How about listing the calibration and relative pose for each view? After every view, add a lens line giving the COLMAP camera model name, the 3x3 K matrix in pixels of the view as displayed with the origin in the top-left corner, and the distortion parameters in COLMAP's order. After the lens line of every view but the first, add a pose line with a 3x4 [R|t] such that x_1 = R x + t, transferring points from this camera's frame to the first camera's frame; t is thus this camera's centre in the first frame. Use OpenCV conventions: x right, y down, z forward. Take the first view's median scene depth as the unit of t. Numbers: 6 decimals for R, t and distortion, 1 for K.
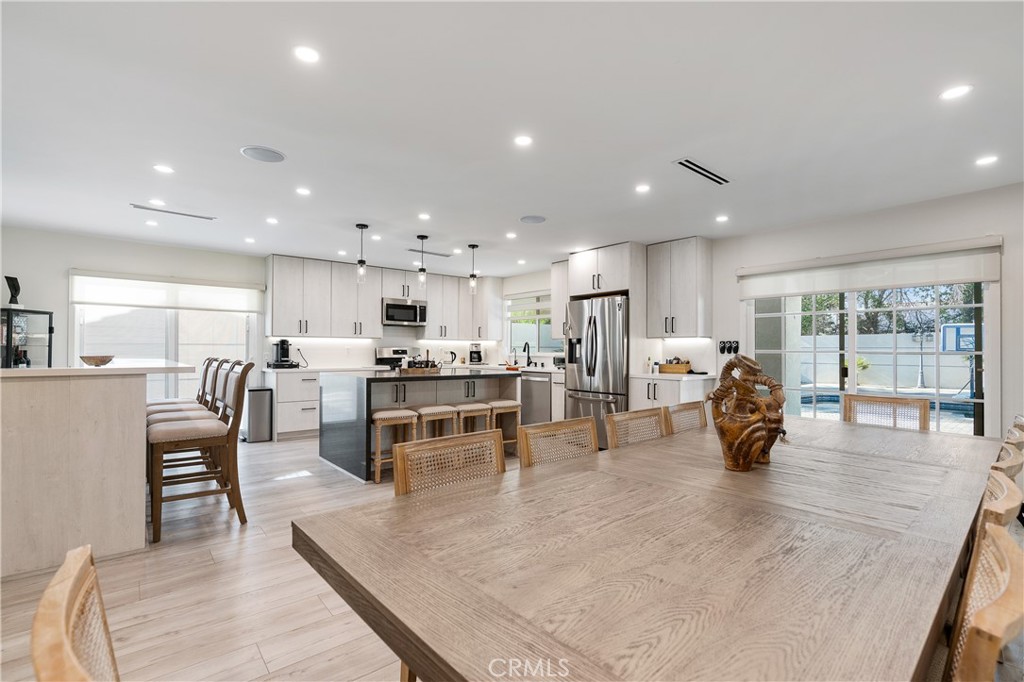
lens RADIAL K [[476.8, 0, 513.5], [0, 476.8, 349.1], [0, 0, 1]] dist [-0.000528, 0.000333]
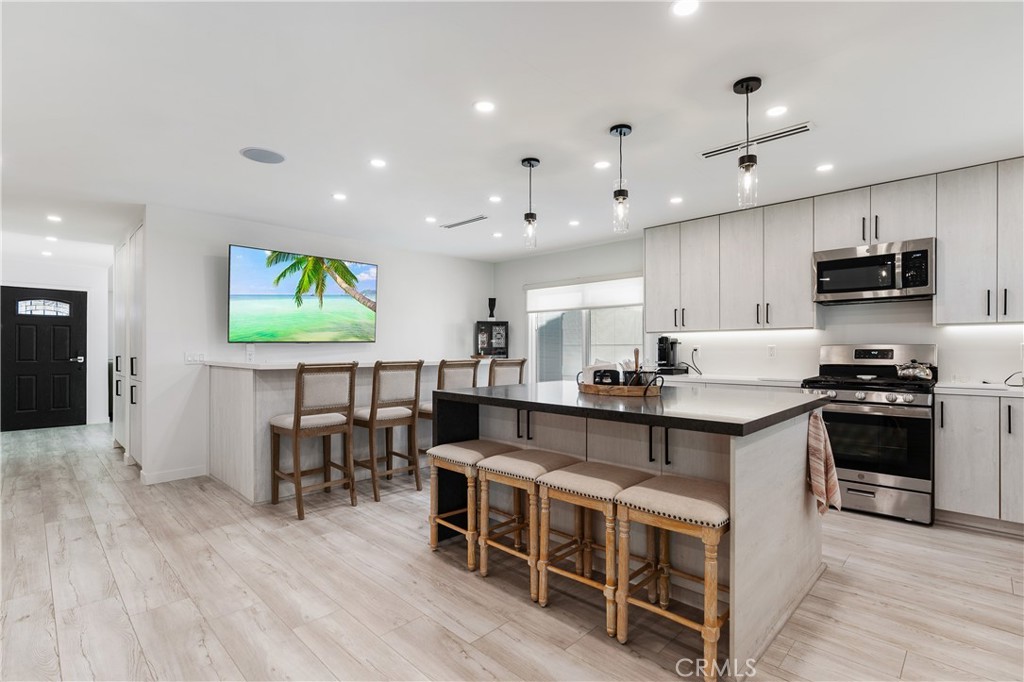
lens RADIAL K [[476.8, 0, 514.3], [0, 476.8, 345.3], [0, 0, 1]] dist [-0.000528, 0.000333]
pose [[0.093401, -0.012943, -0.995544, 0.249988], [0.000600, 0.999916, -0.012943, 0.003868], [0.995628, 0.000611, 0.093401, 0.679396]]
